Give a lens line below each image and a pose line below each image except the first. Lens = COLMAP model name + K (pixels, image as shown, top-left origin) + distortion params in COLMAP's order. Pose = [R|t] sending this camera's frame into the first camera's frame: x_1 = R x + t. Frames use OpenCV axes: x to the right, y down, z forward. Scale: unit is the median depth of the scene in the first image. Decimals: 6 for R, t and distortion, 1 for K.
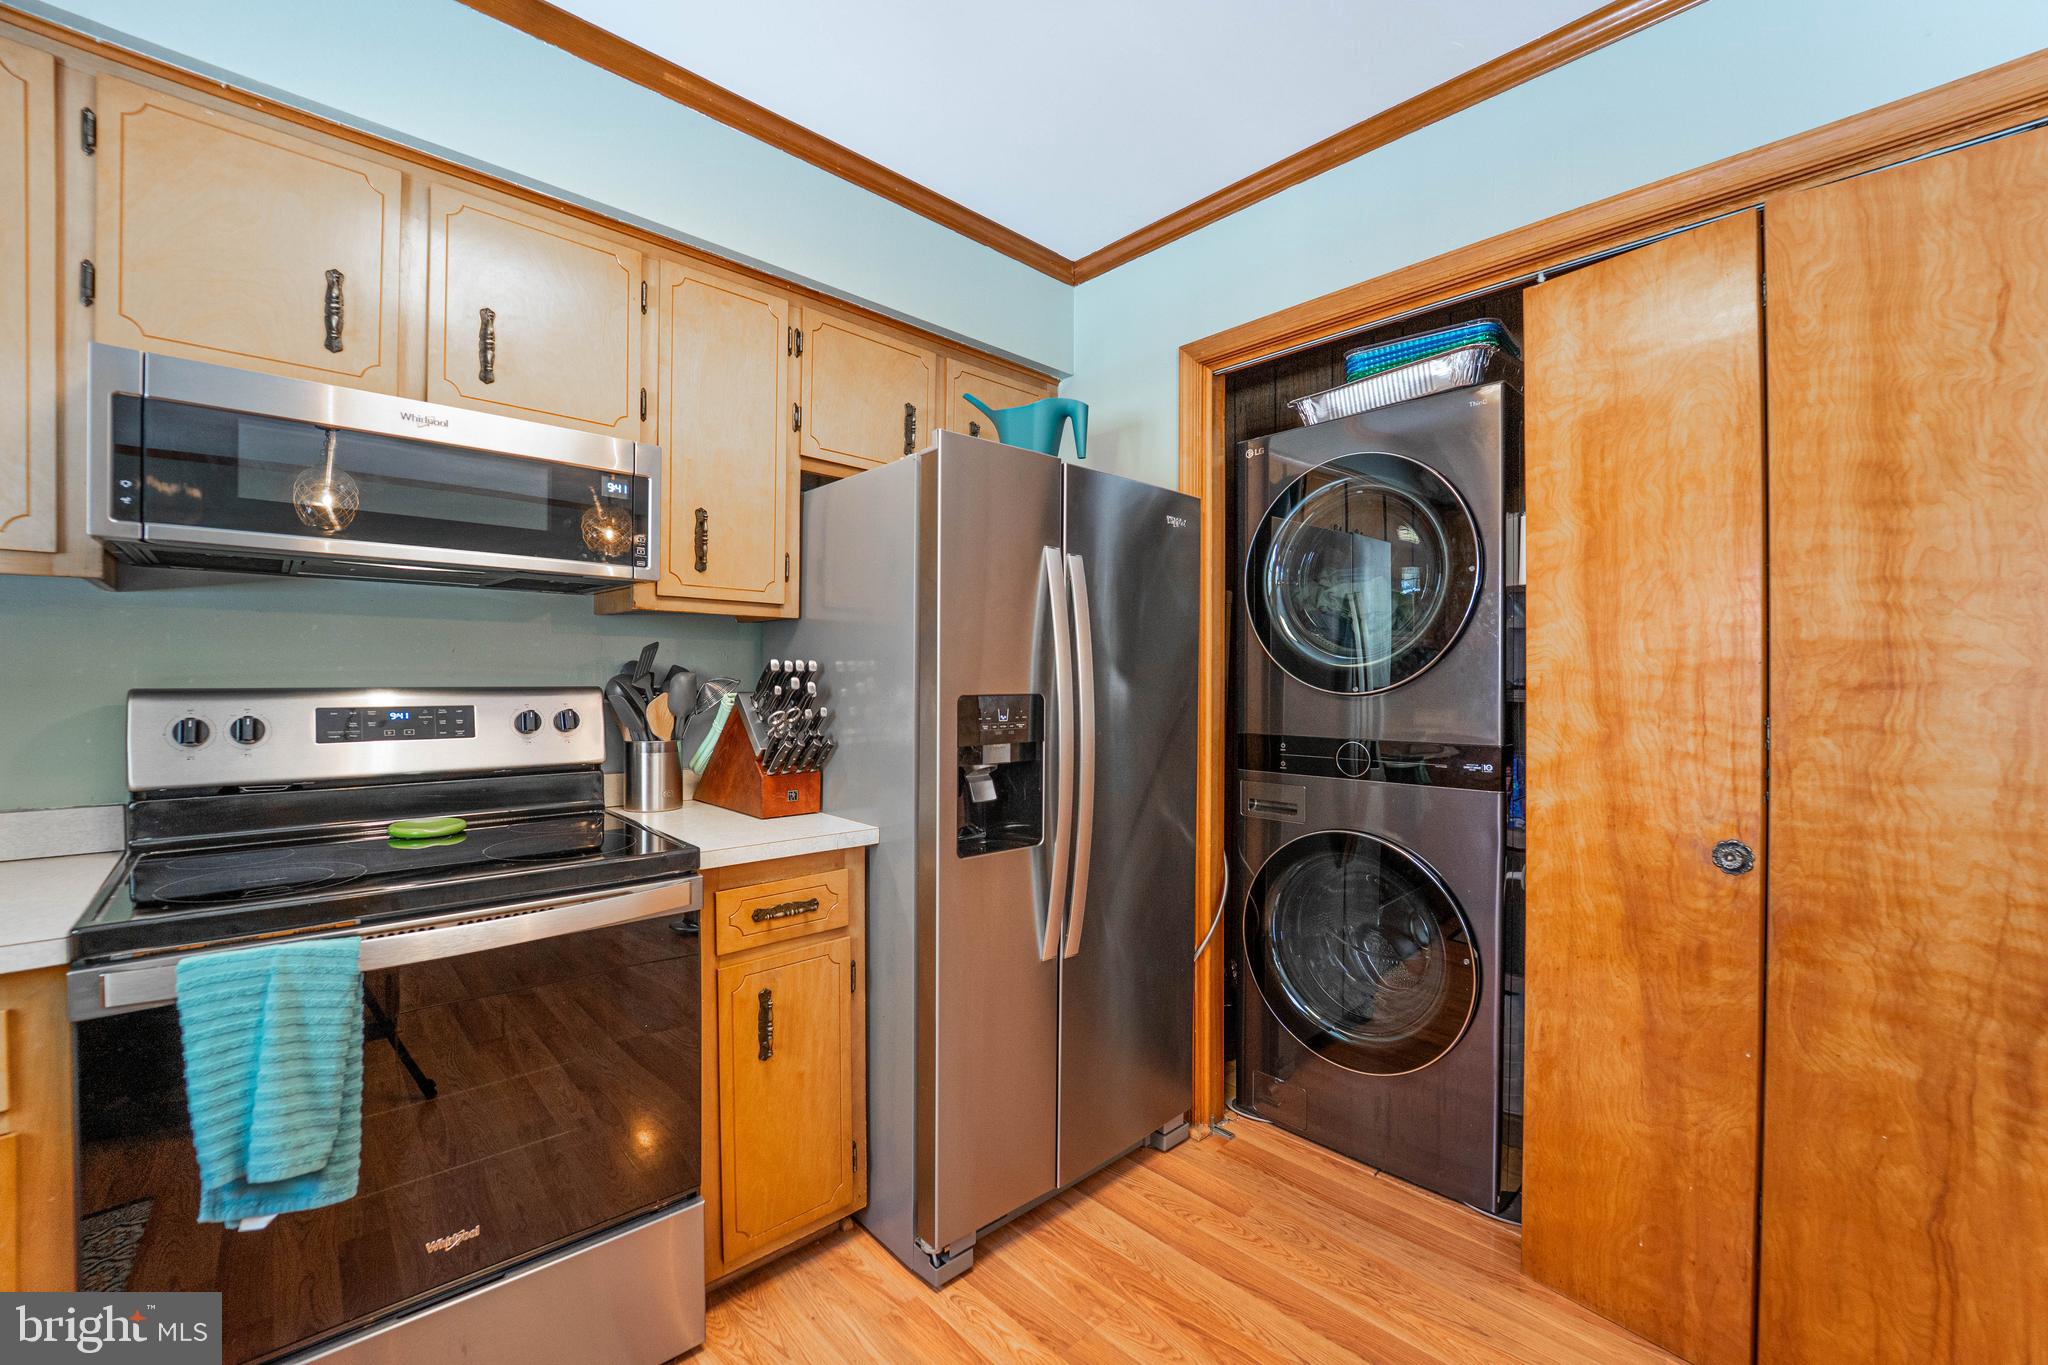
lens RADIAL K [[808.2, 0, 1024.0], [0, 808.2, 682.5], [0, 0, 1]] dist [-0.033238, -0.000017]
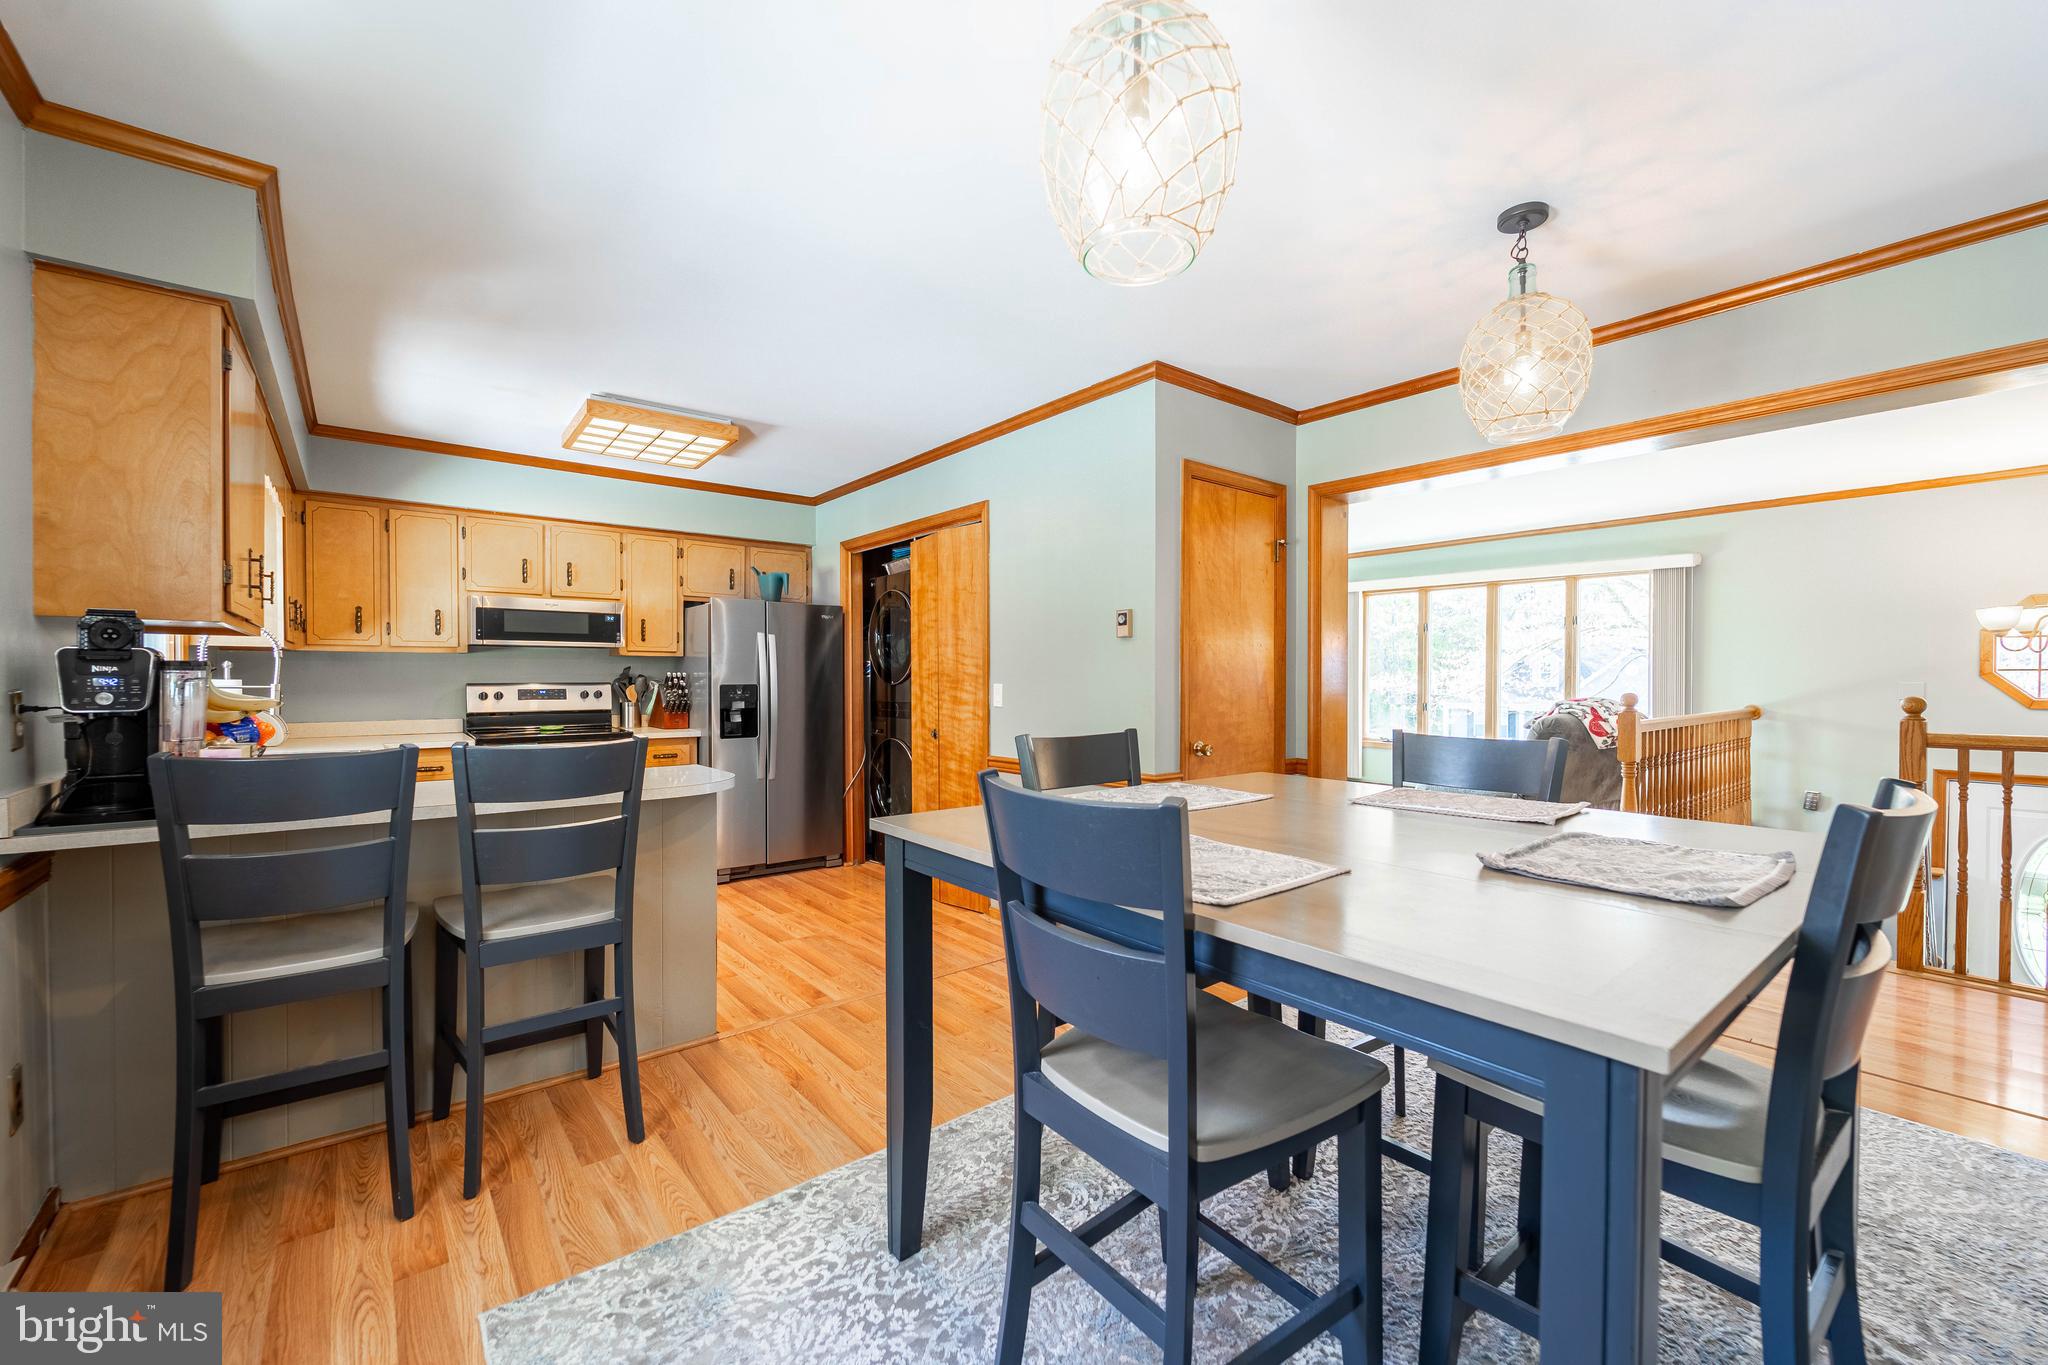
lens RADIAL K [[828.1, 0, 1024.0], [0, 828.1, 682.5], [0, 0, 1]] dist [-0.001266, -0.000077]
pose [[0.995078, -0.002767, -0.099052, 1.249610], [0.002916, 0.999995, 0.001360, 0.006046], [0.099047, -0.001642, 0.995081, -1.812824]]
